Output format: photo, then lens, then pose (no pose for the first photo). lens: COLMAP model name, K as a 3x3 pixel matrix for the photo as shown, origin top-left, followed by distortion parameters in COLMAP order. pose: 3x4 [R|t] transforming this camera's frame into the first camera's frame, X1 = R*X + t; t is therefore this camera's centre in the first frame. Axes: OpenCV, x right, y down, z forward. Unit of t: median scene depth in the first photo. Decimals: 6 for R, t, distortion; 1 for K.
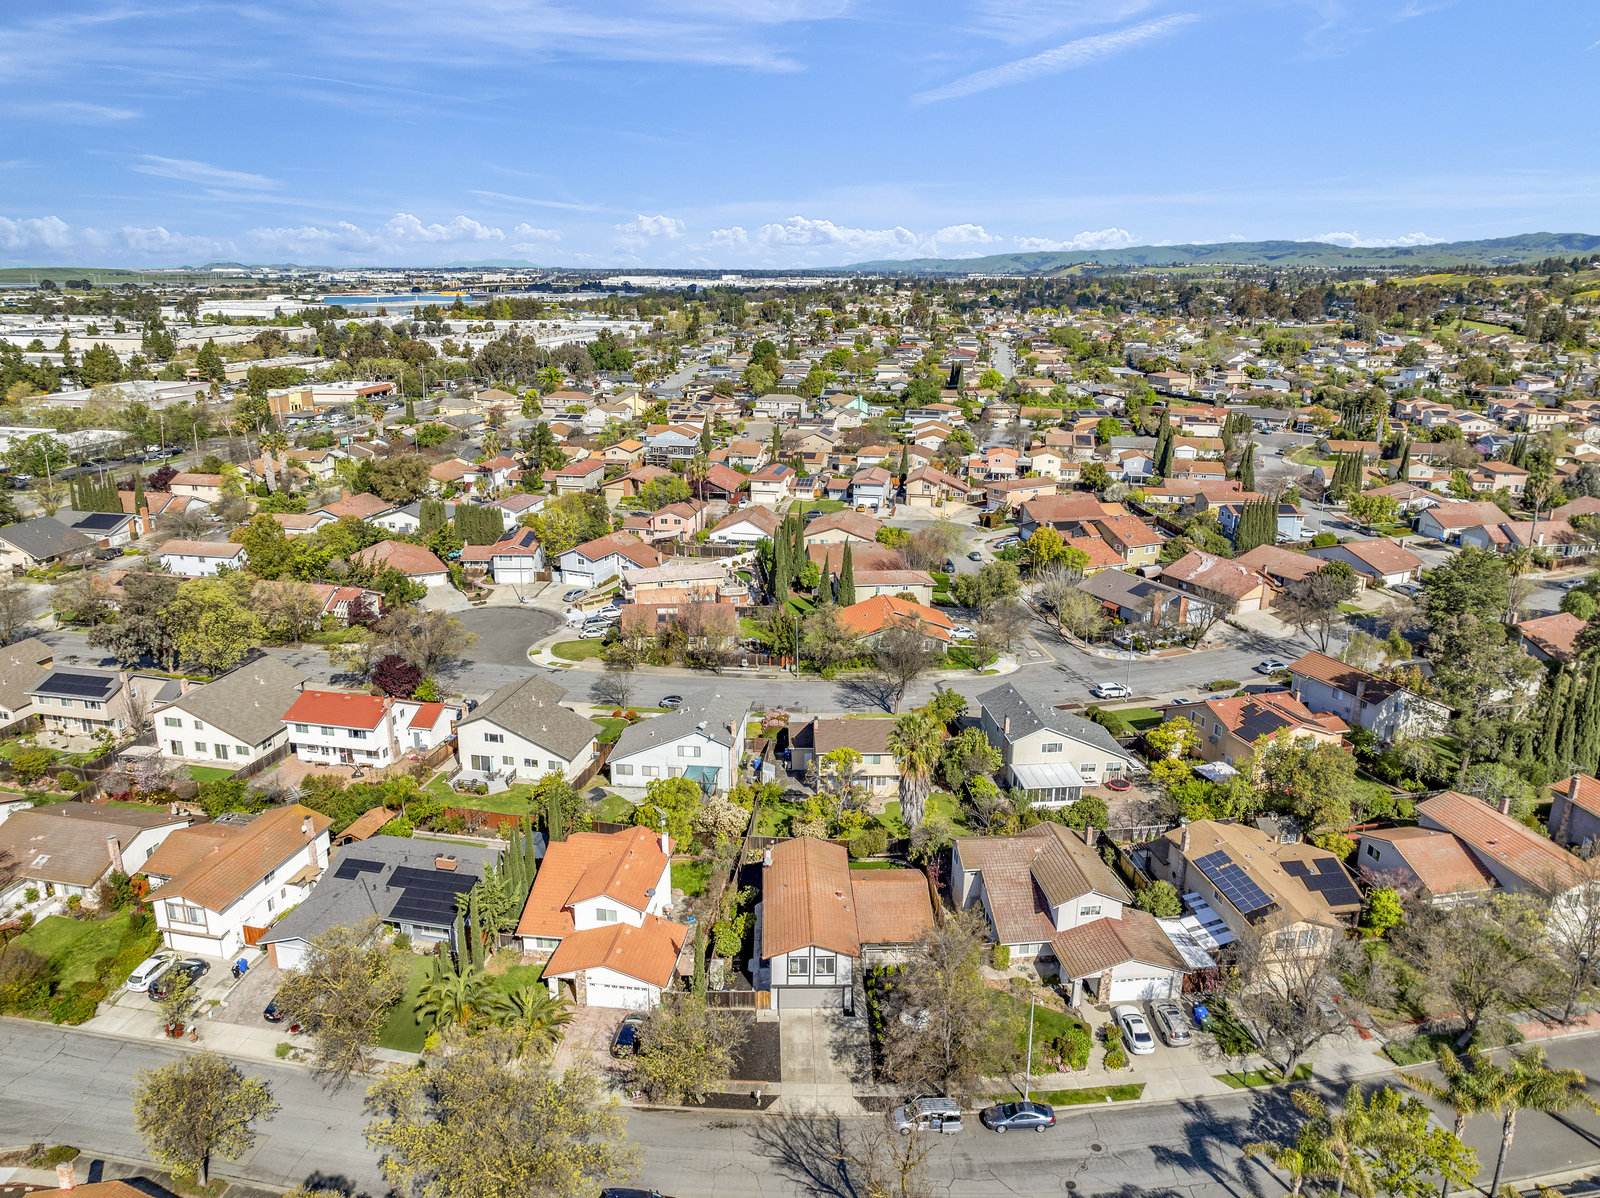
lens RADIAL K [[1128.3, 0, 799.7], [0, 1128.3, 589.6], [0, 0, 1]] dist [-0.042475, 0.016684]
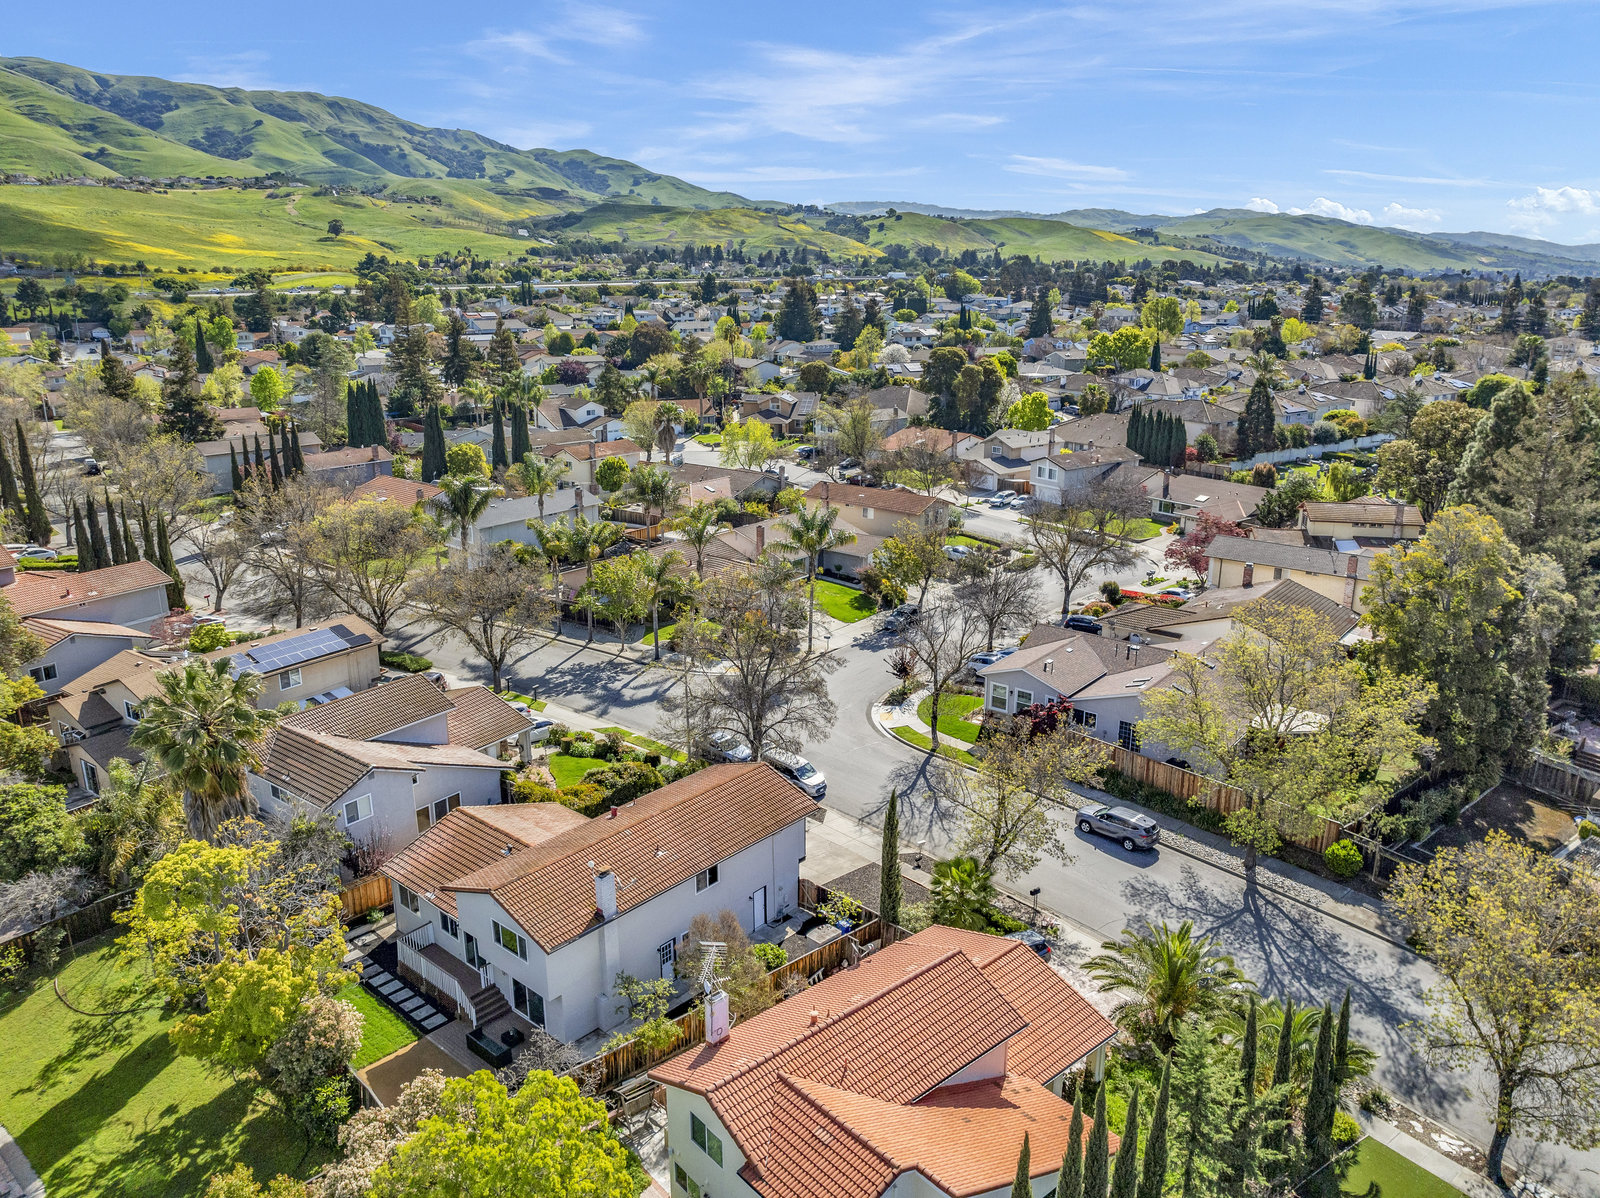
lens RADIAL K [[1126.9, 0, 800.0], [0, 1126.9, 599.0], [0, 0, 1]] dist [-0.039773, 0.003444]
pose [[-0.737053, -0.197047, 0.646472, -0.406994], [0.178884, 0.865557, 0.467773, -0.080639], [-0.651731, 0.460417, -0.602713, 1.301308]]
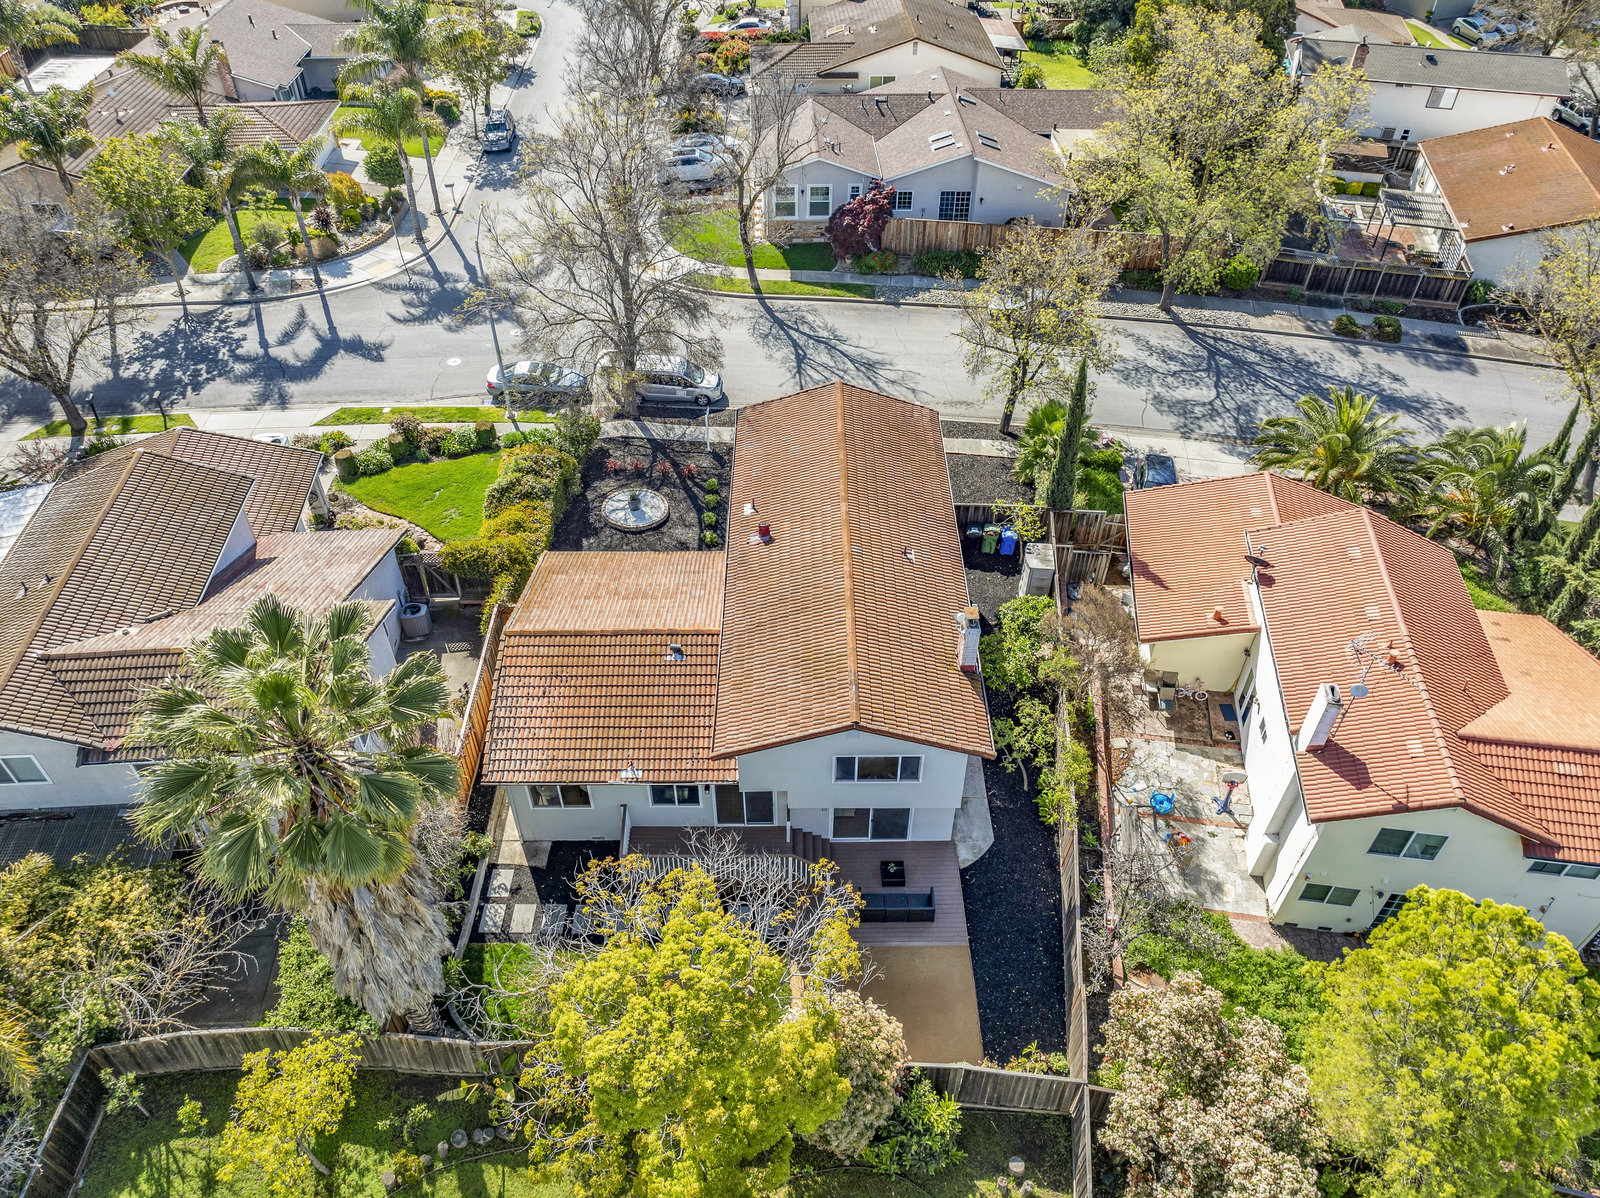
lens RADIAL K [[1126.9, 0, 800.0], [0, 1126.9, 599.0], [0, 0, 1]] dist [-0.039773, 0.003444]
pose [[-0.999514, -0.028491, 0.012645, 0.018292], [-0.003925, 0.517469, 0.855693, -0.050196], [-0.030923, 0.855228, -0.517329, 1.284923]]
